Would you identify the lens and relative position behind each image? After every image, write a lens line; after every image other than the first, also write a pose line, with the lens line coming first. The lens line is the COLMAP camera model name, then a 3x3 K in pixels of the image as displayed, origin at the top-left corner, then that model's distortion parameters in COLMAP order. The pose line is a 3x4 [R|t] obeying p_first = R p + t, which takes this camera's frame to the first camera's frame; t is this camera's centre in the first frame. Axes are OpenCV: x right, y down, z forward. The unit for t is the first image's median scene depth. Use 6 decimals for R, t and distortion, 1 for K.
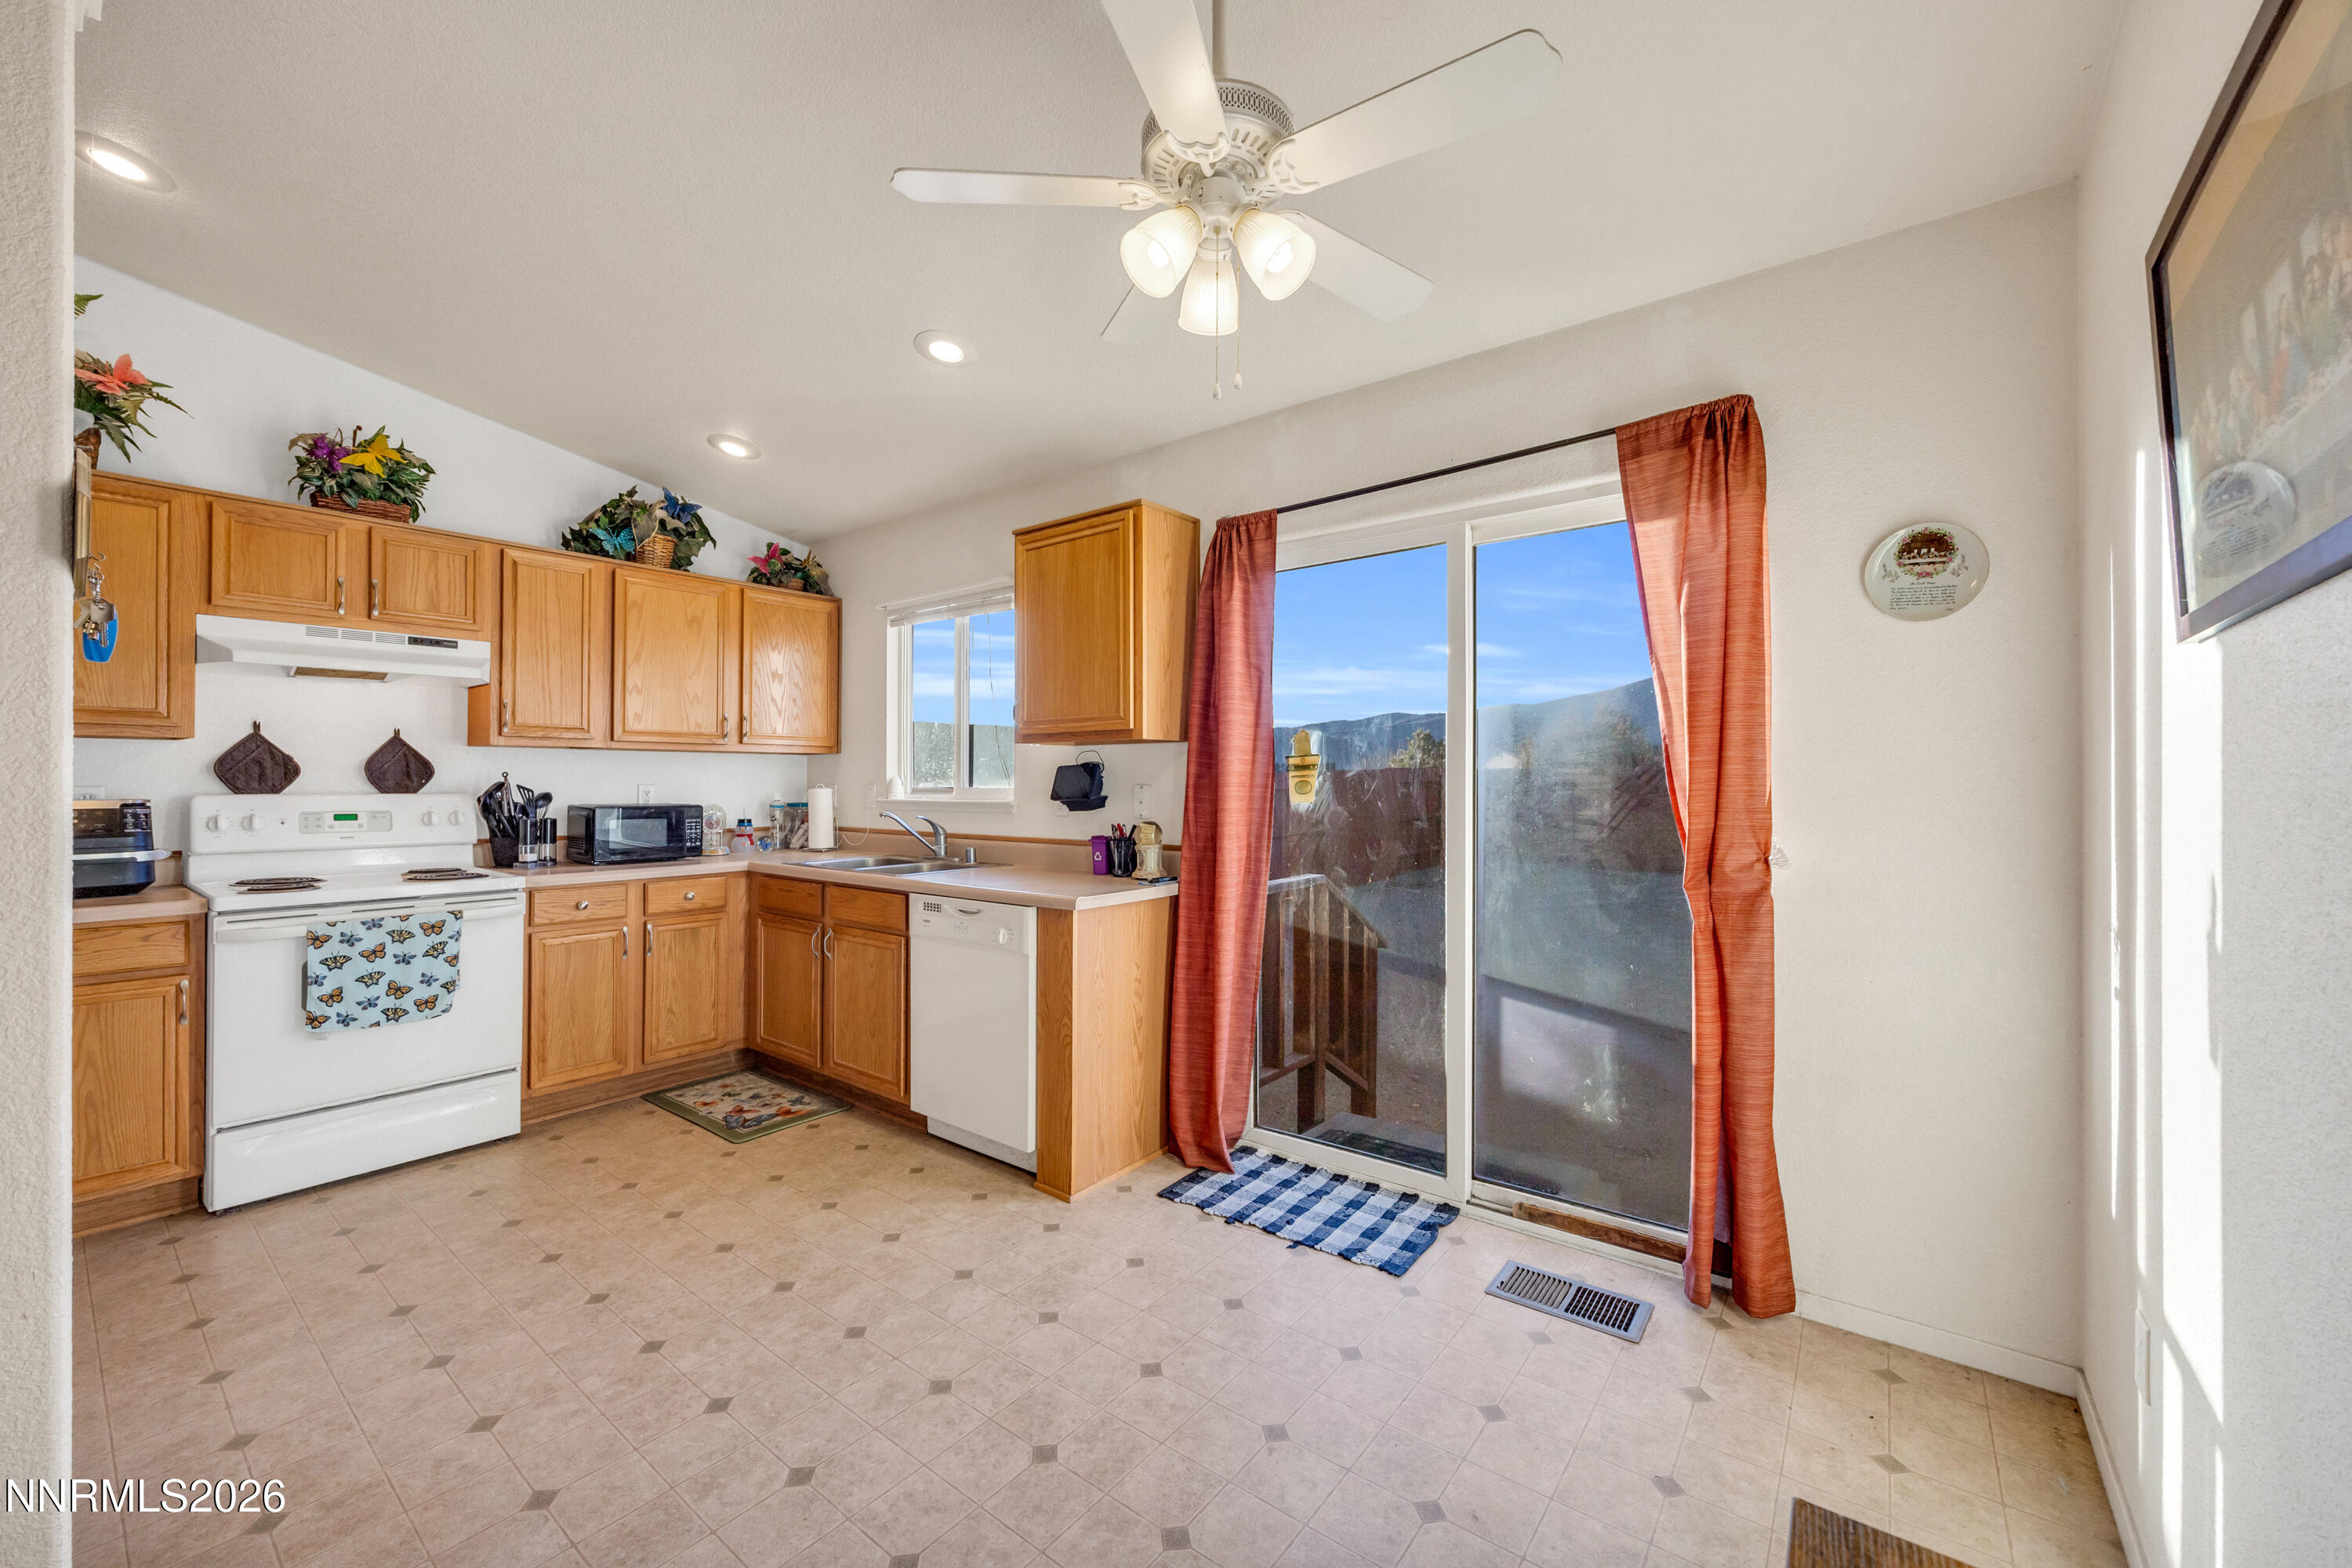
lens RADIAL K [[924.8, 0, 1157.9], [0, 924.8, 782.9], [0, 0, 1]] dist [-0.004380, 0.002306]
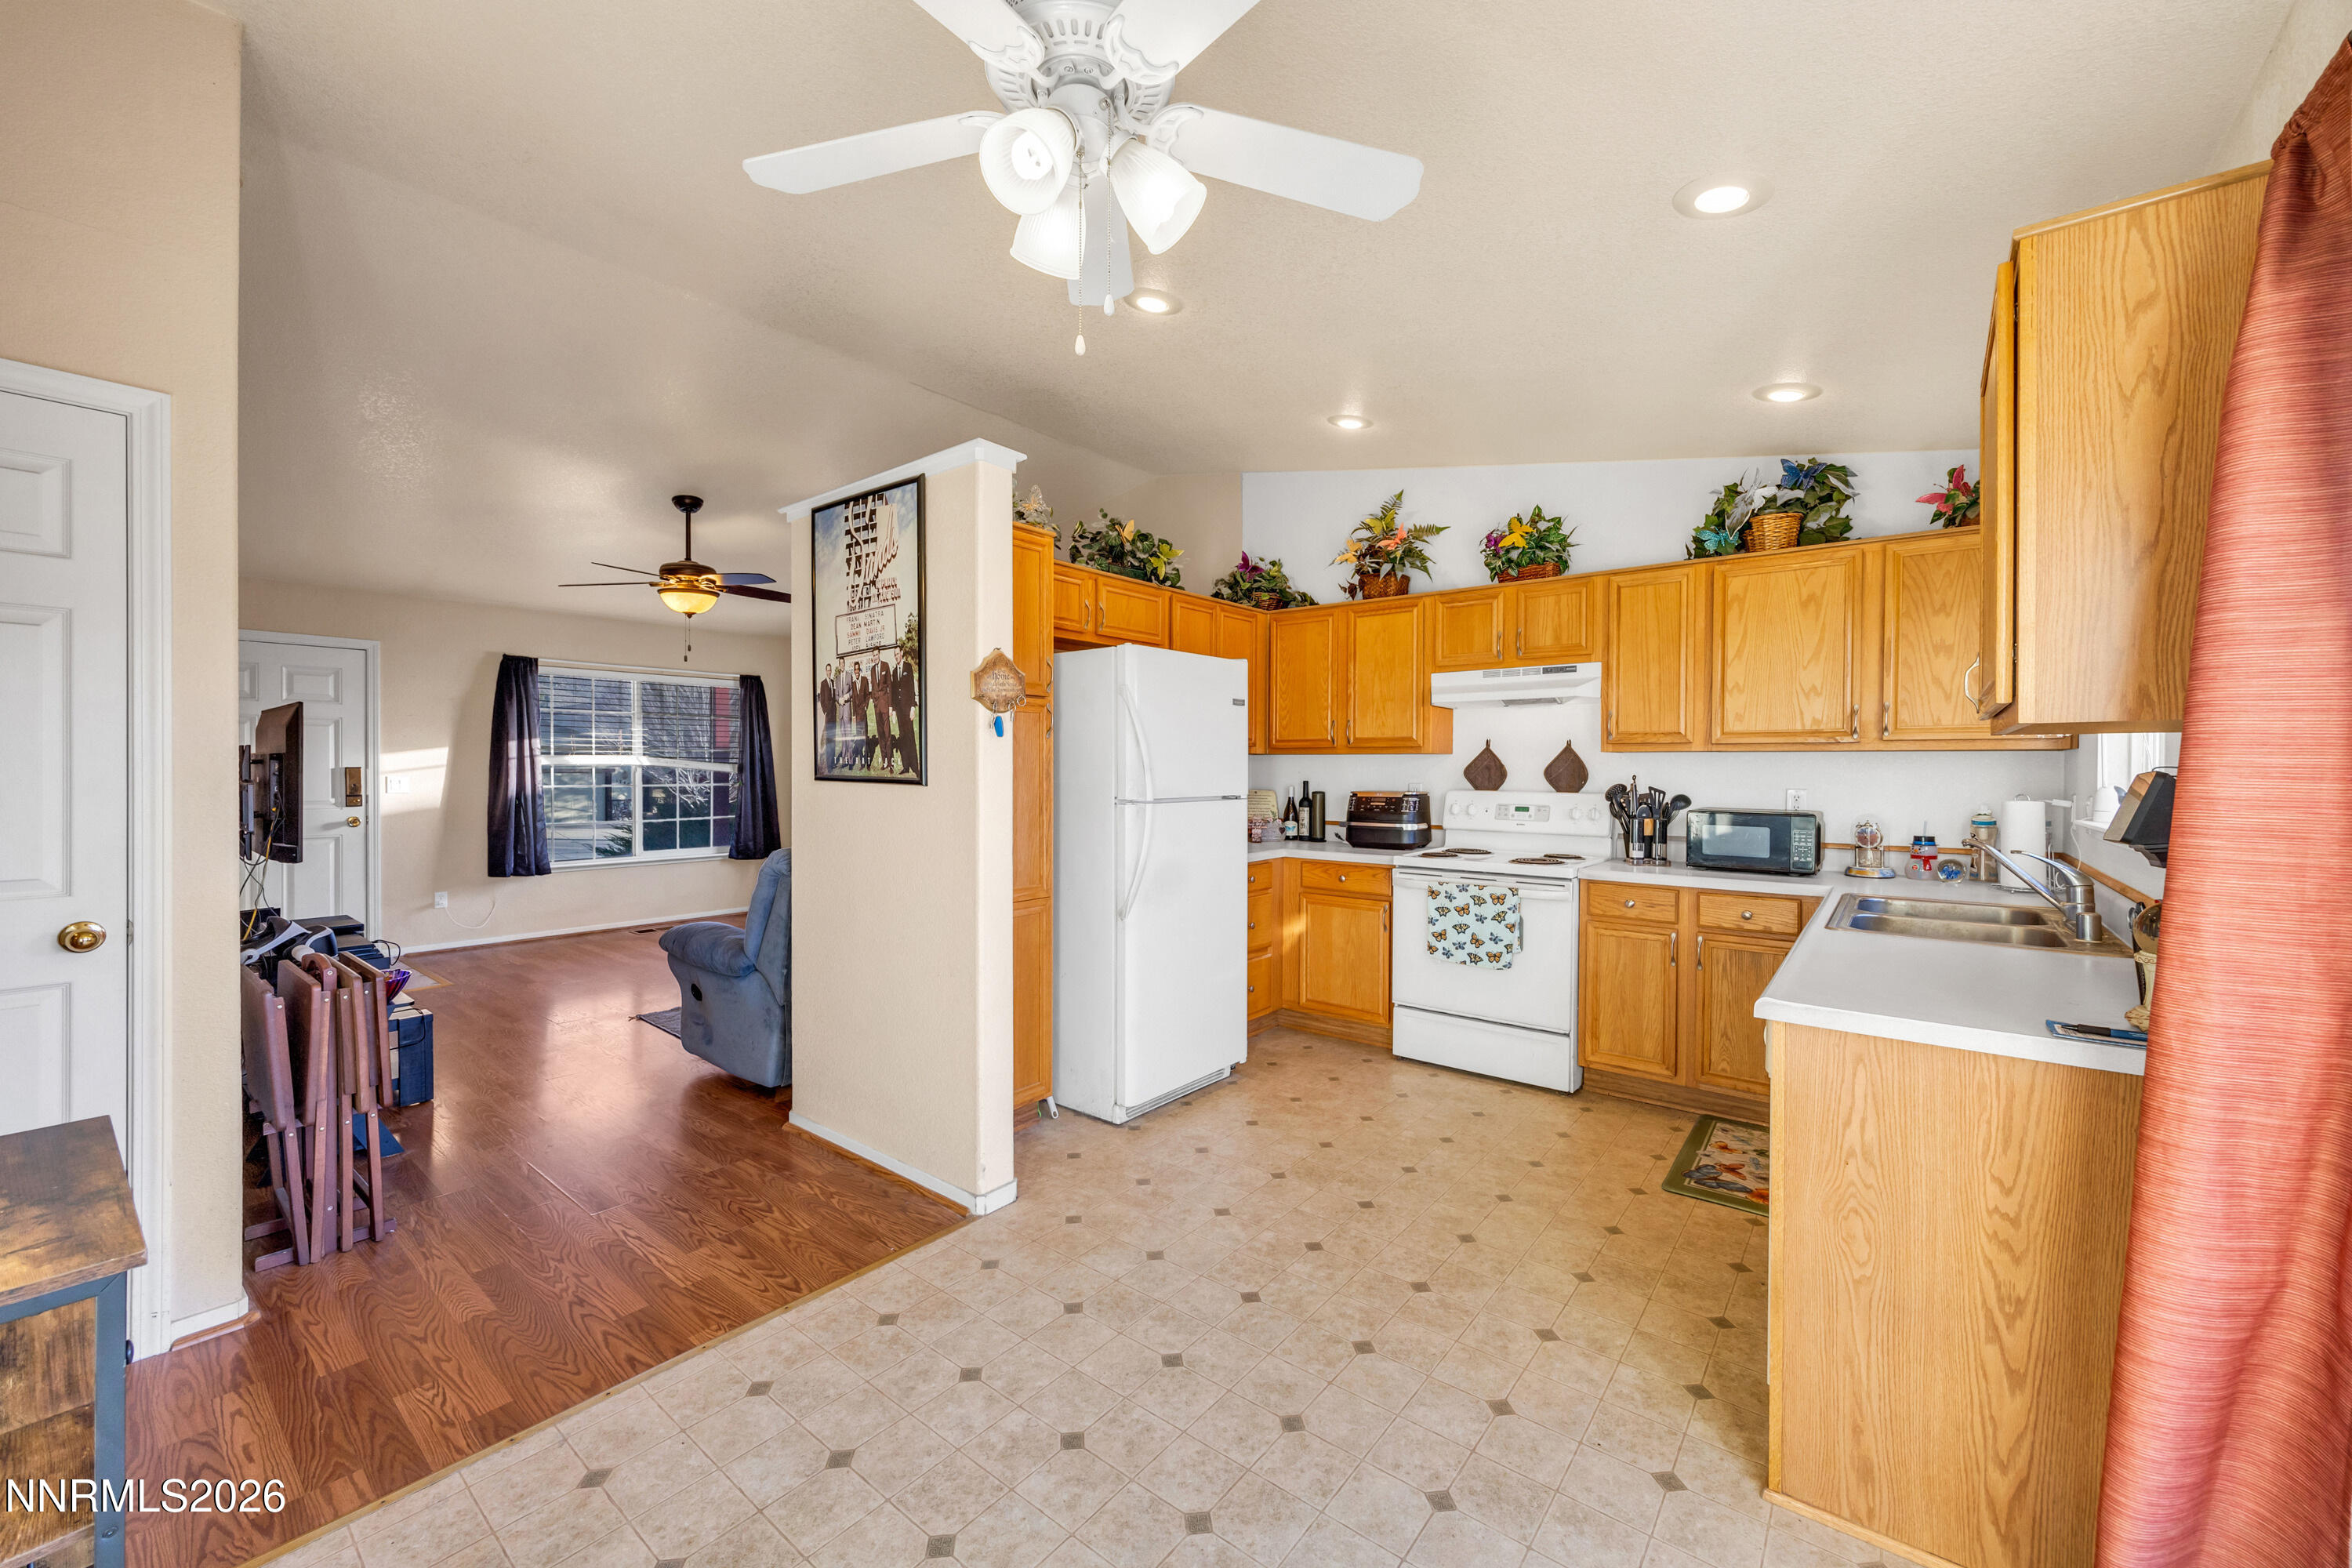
lens RADIAL K [[886.2, 0, 1173.1], [0, 886.2, 767.9], [0, 0, 1]] dist [0.000188, -0.001362]
pose [[0.009503, 0.000066, -0.999955, 0.426191], [-0.006442, 0.999979, 0.000005, -0.020456], [0.999934, 0.006442, 0.009503, 0.529987]]
